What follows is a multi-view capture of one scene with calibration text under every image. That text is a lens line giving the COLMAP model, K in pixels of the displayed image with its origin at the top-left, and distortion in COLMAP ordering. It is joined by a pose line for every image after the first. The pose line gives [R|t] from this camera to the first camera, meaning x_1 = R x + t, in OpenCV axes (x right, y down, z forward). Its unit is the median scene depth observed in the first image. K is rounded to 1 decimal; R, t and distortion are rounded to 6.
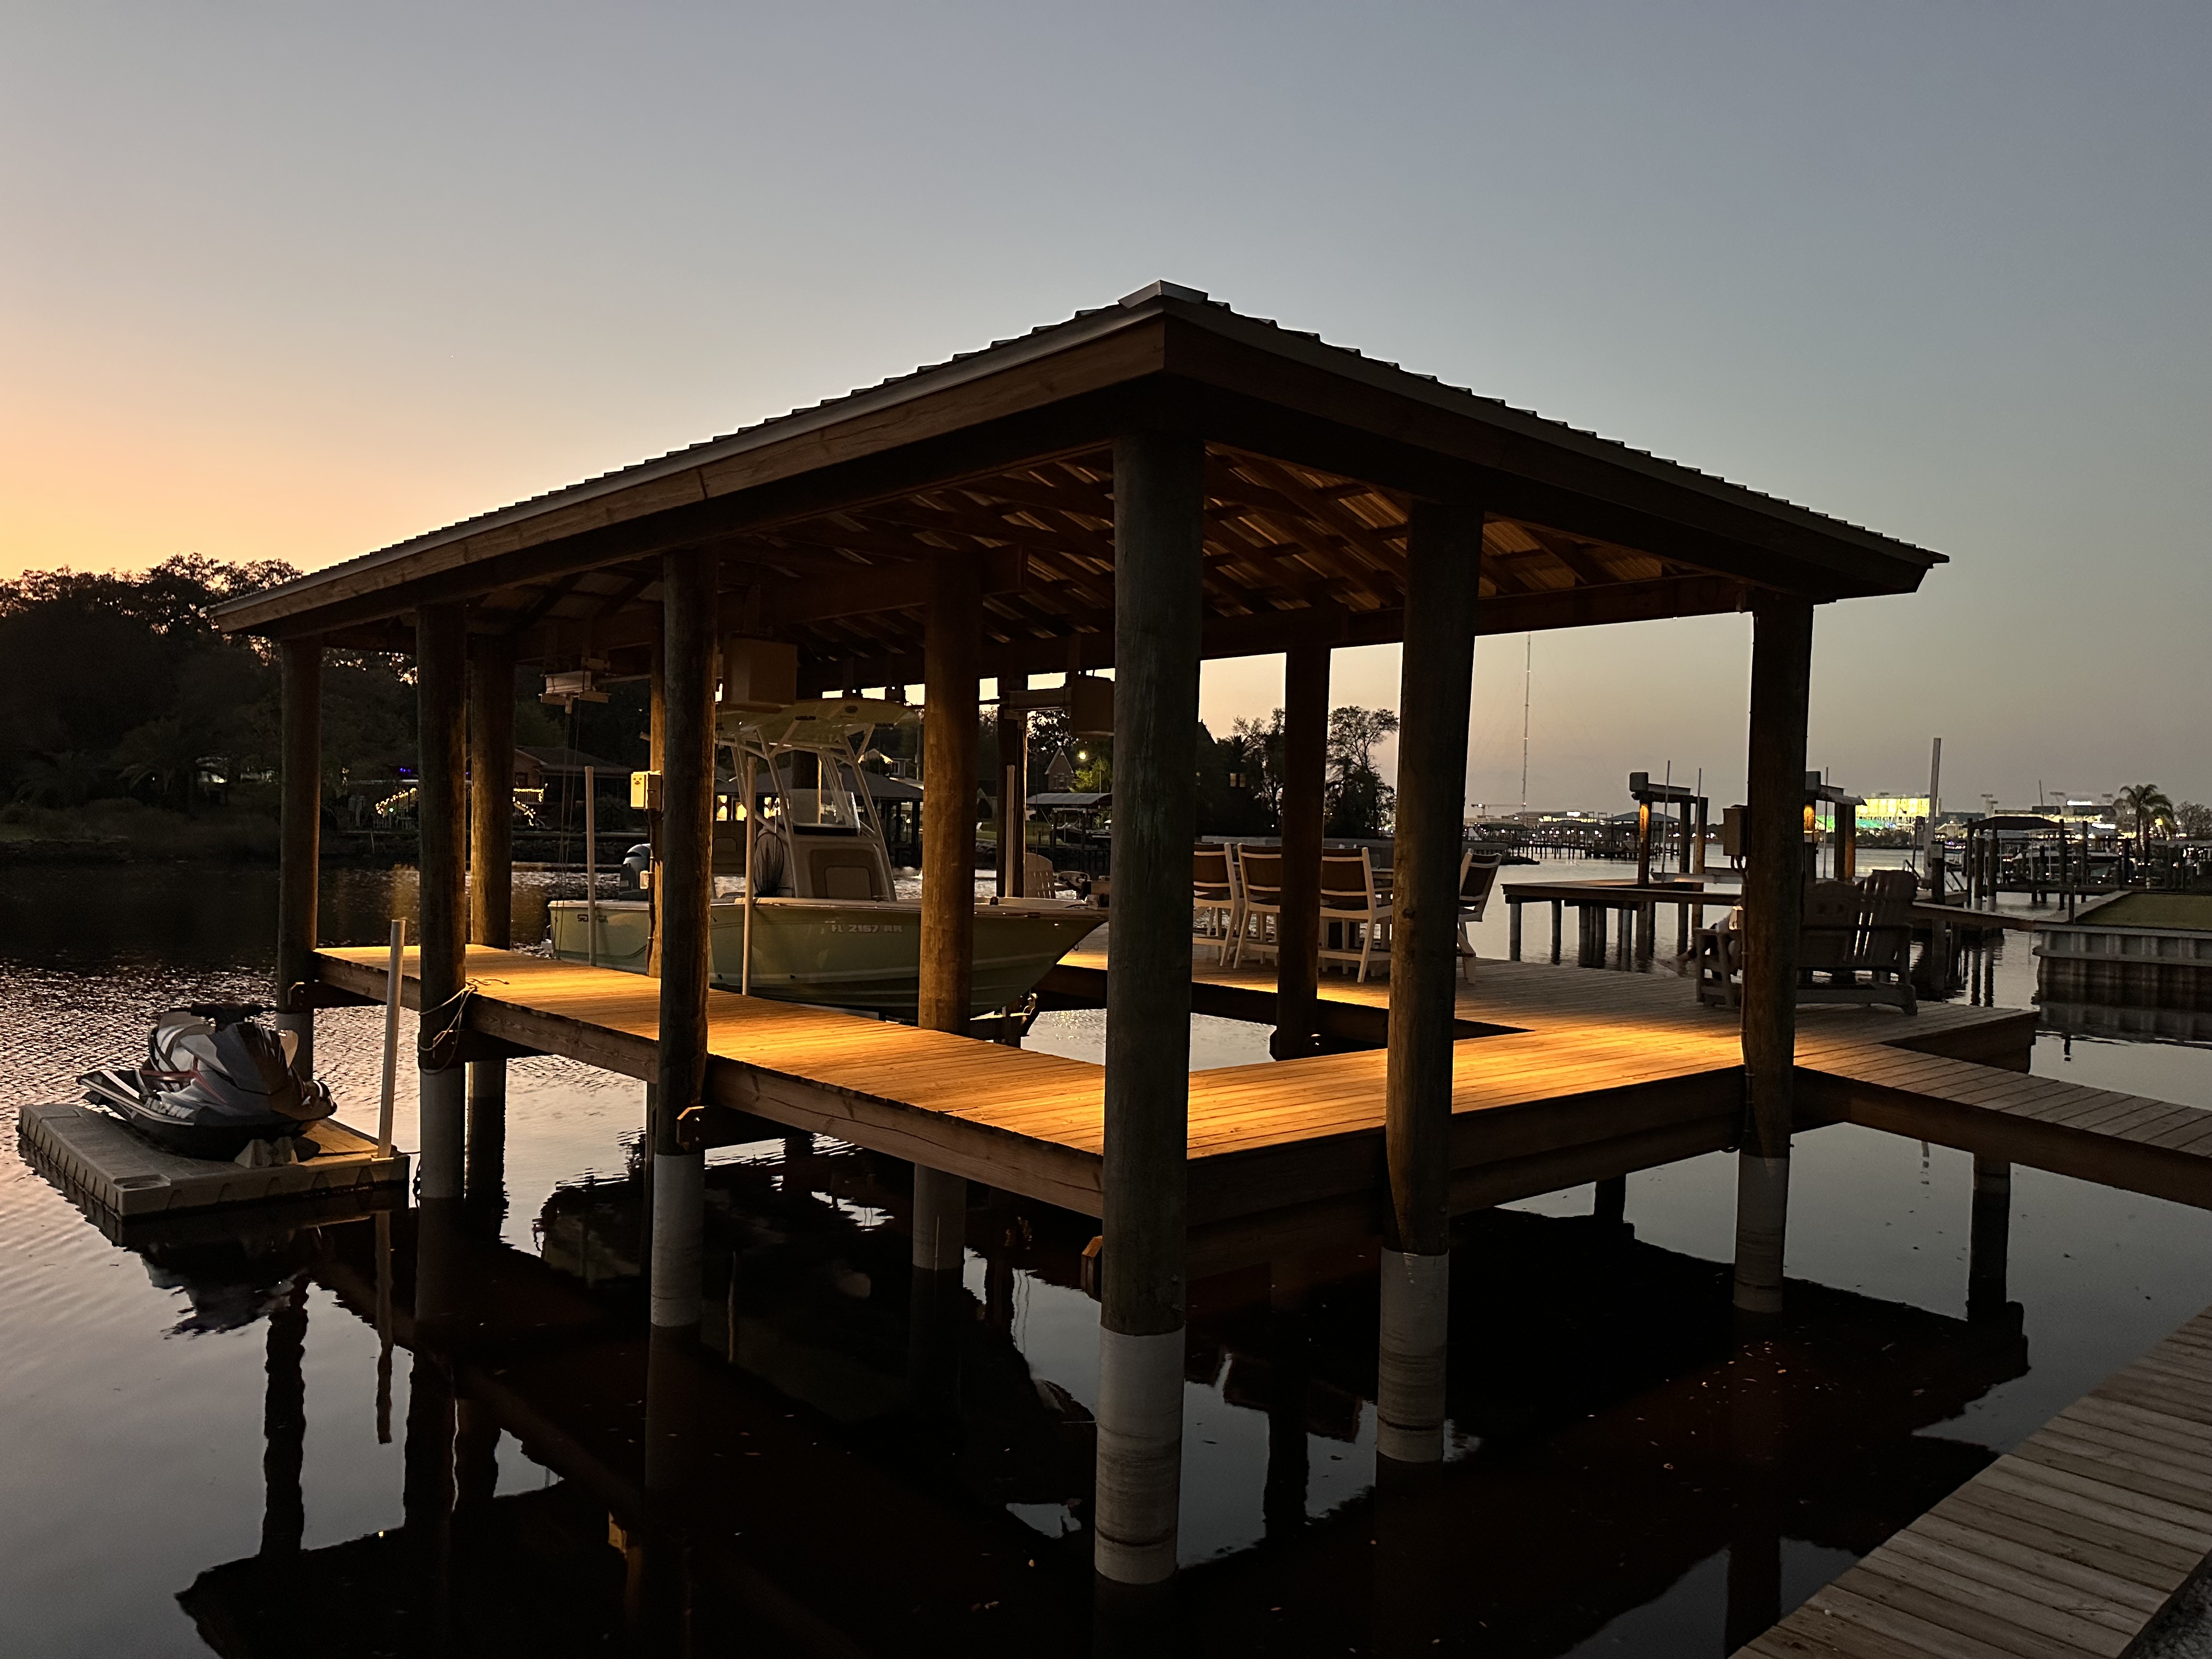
lens RADIAL K [[1549.5, 0, 1107.3], [0, 1549.5, 823.5], [0, 0, 1]] dist [0.028378, -0.026974]
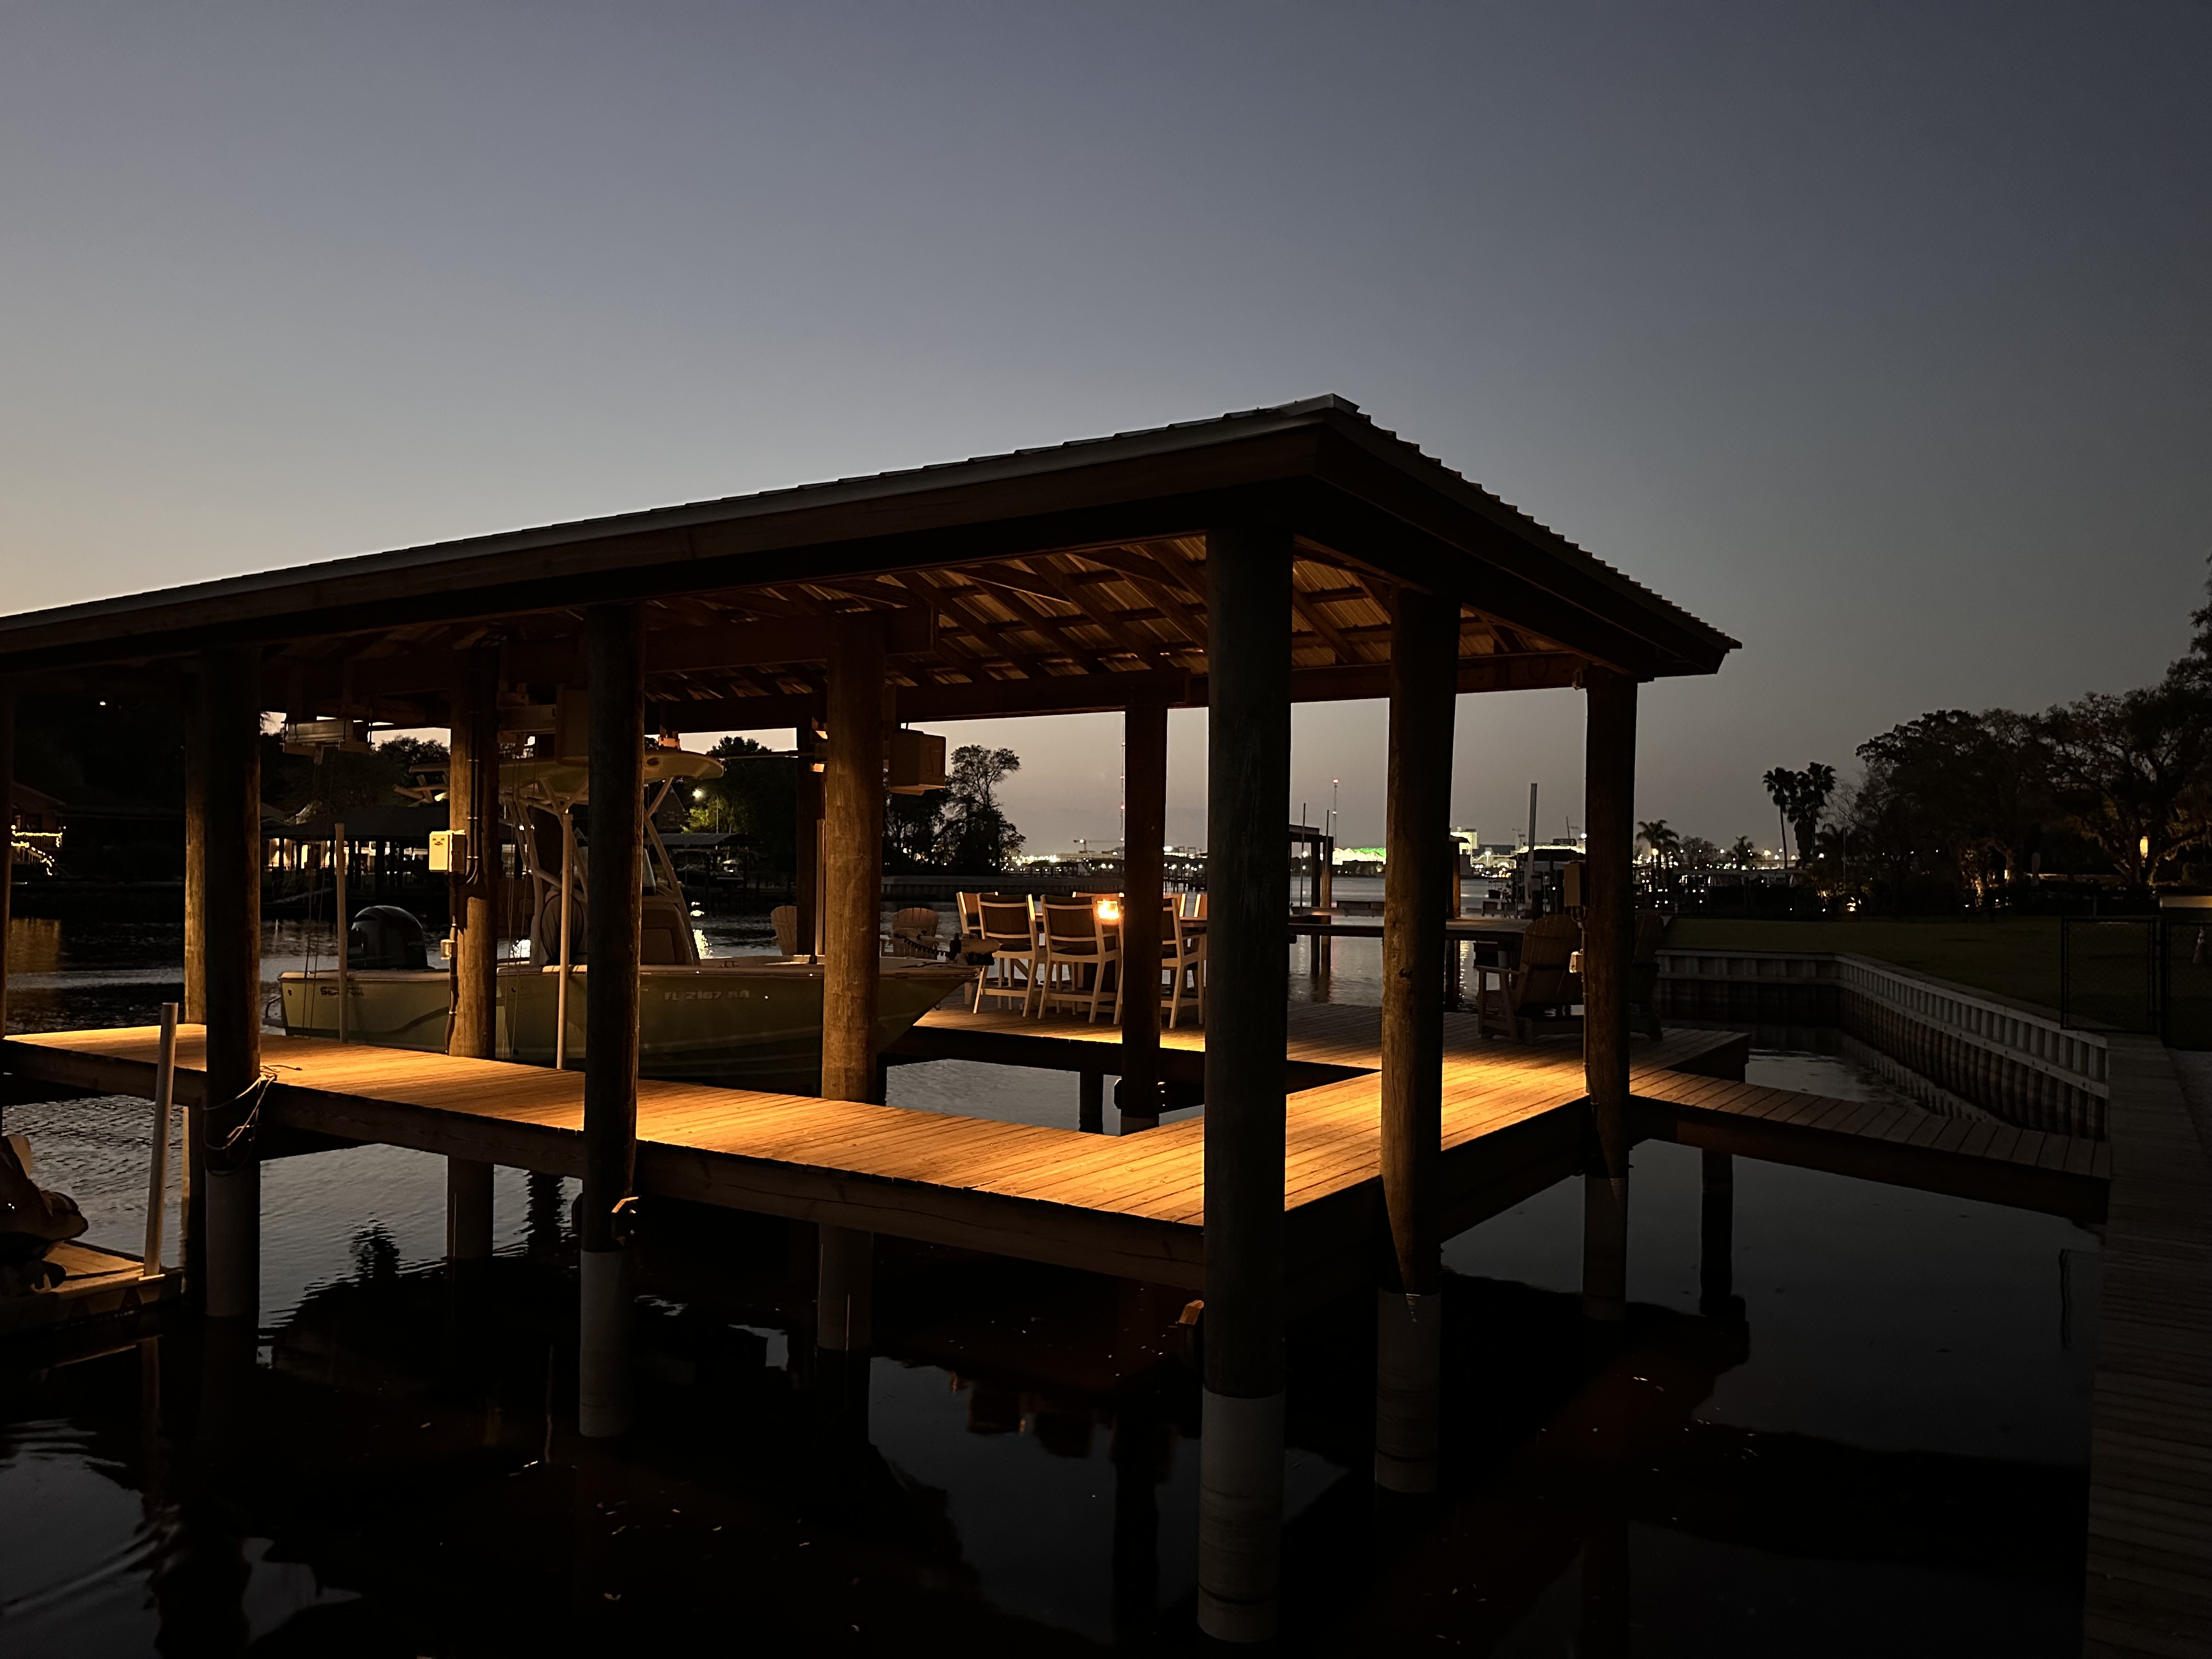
lens RADIAL K [[1549.5, 0, 1107.3], [0, 1549.5, 817.8], [0, 0, 1]] dist [0.028378, -0.026974]
pose [[0.966941, -0.003411, 0.254977, -0.160127], [0.010321, 0.999615, -0.025764, -0.013698], [-0.254791, 0.027544, 0.966604, 0.008537]]
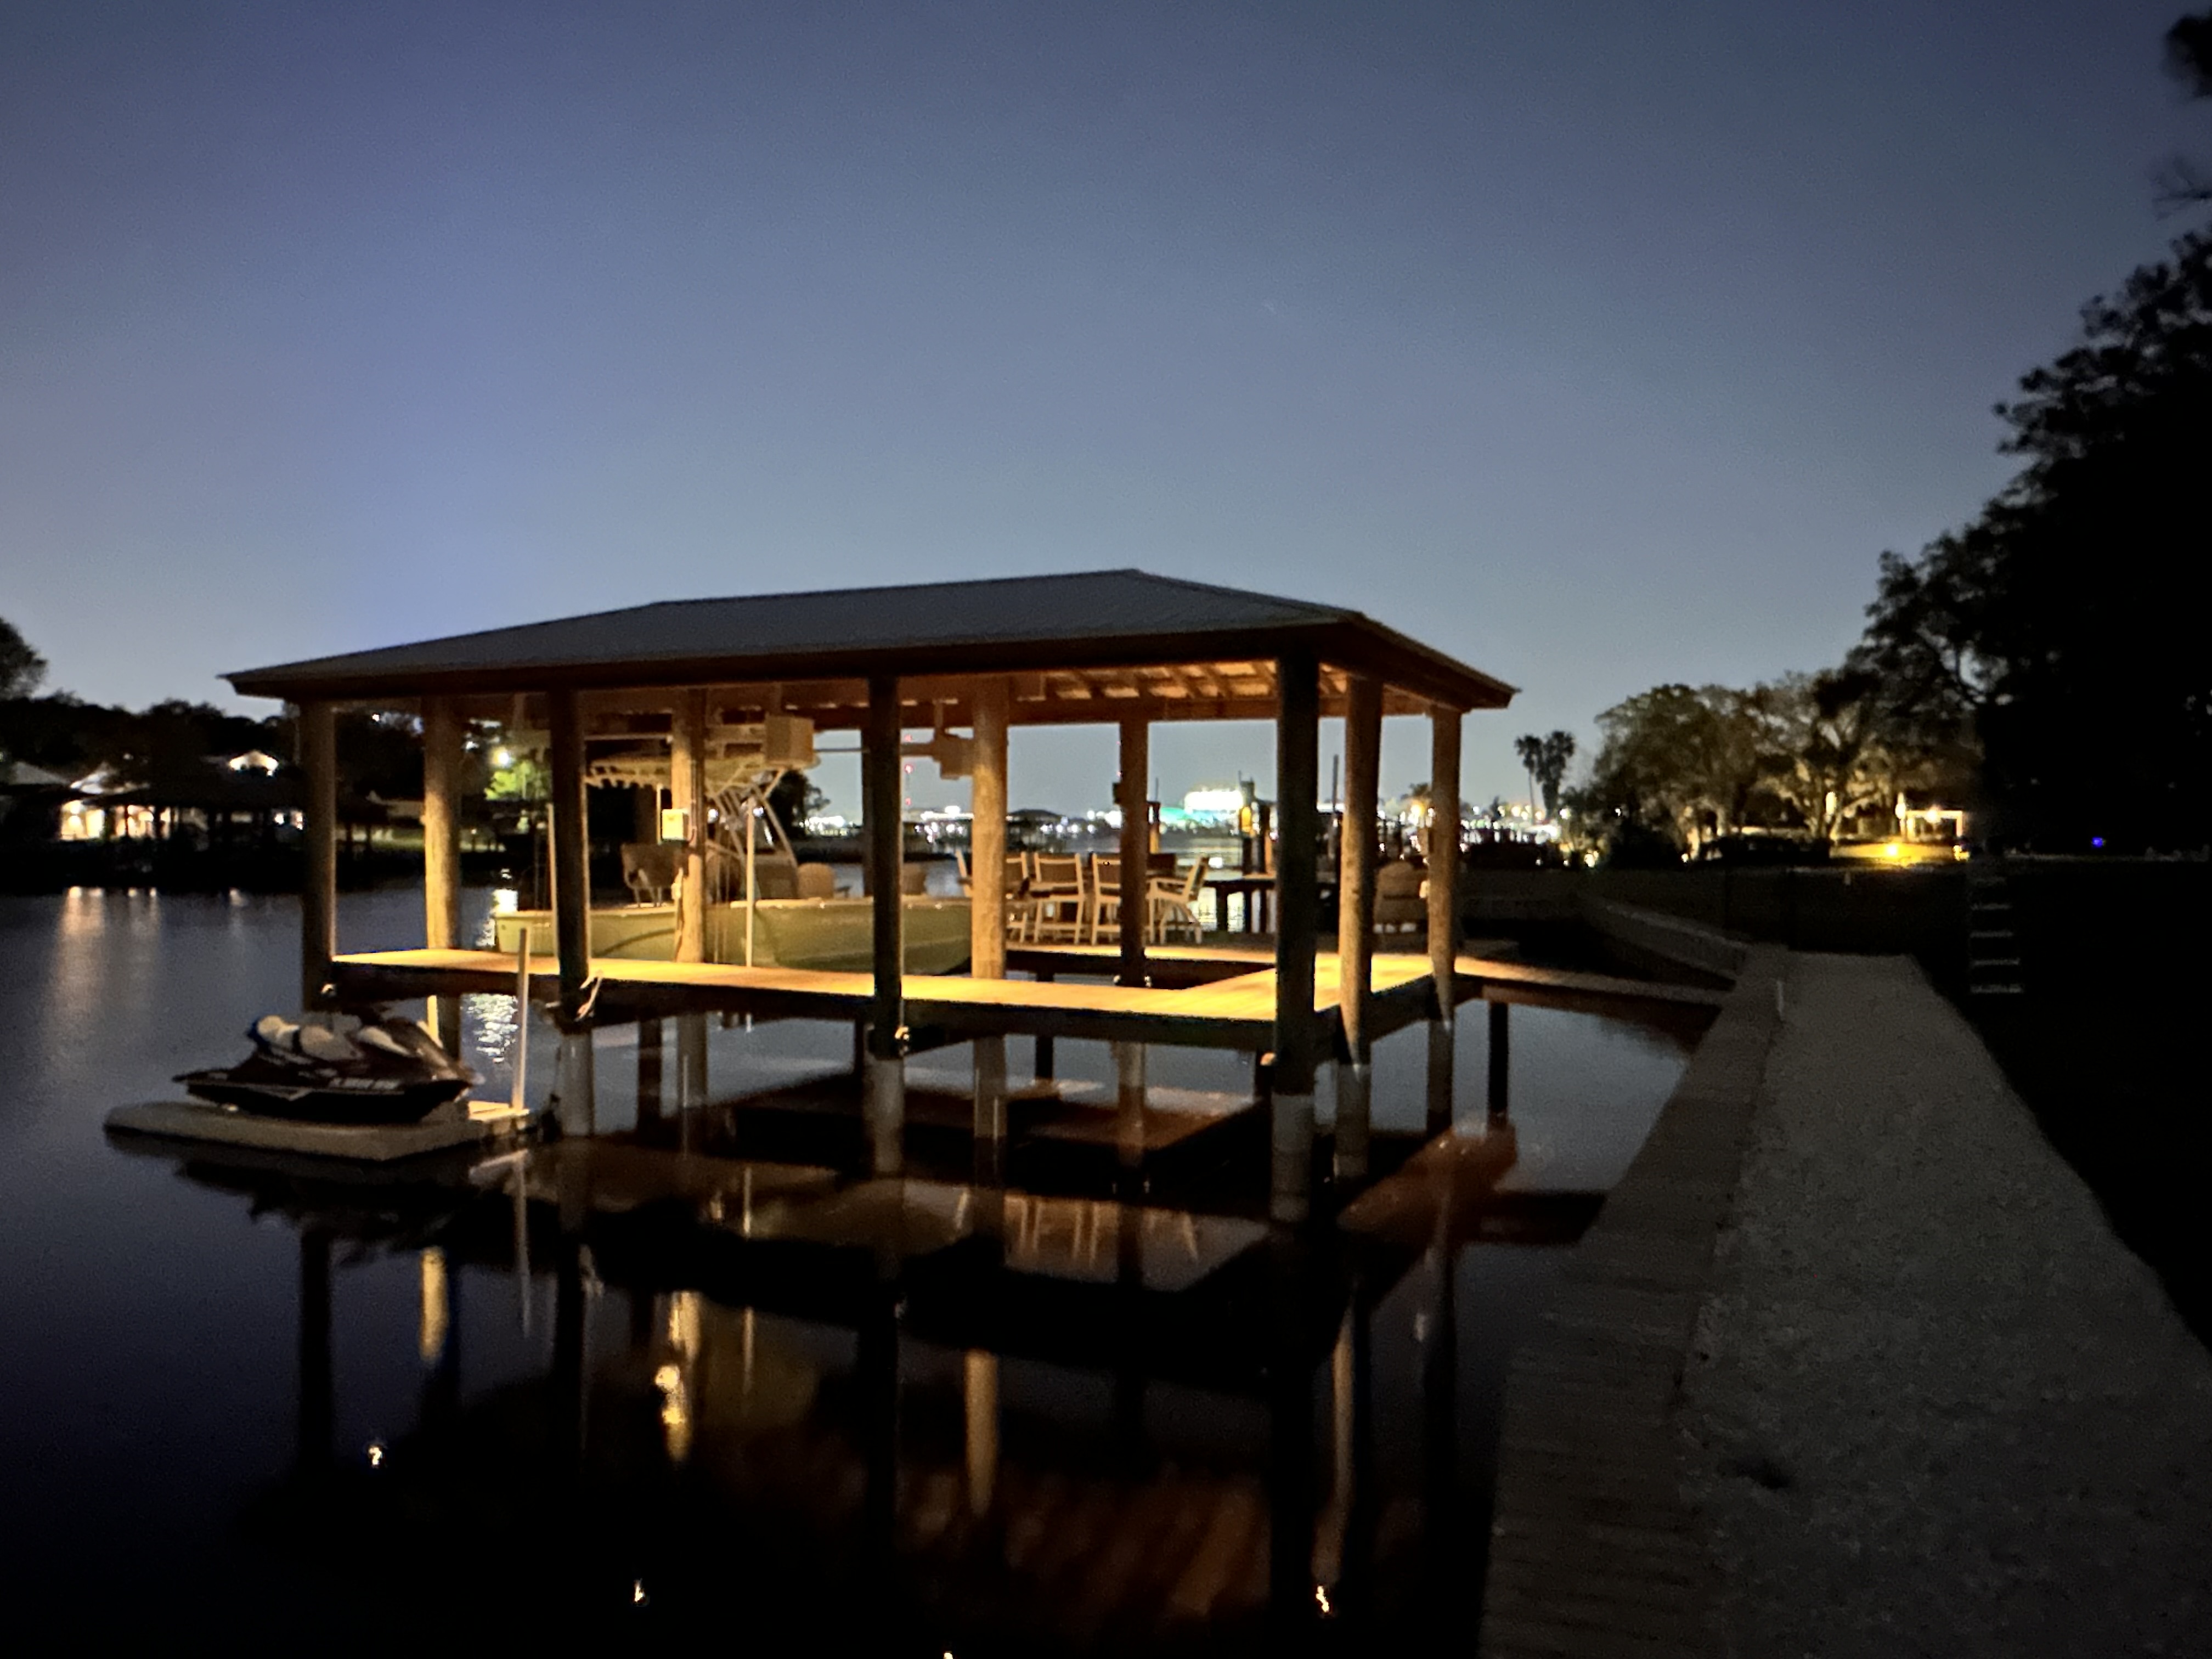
lens RADIAL K [[1549.5, 0, 1117.1], [0, 1549.5, 839.5], [0, 0, 1]] dist [0.028378, -0.026974]
pose [[0.917780, -0.021279, 0.396520, -0.494323], [0.016355, 0.999741, 0.015794, -0.024205], [-0.396753, -0.008010, 0.917890, -0.386181]]
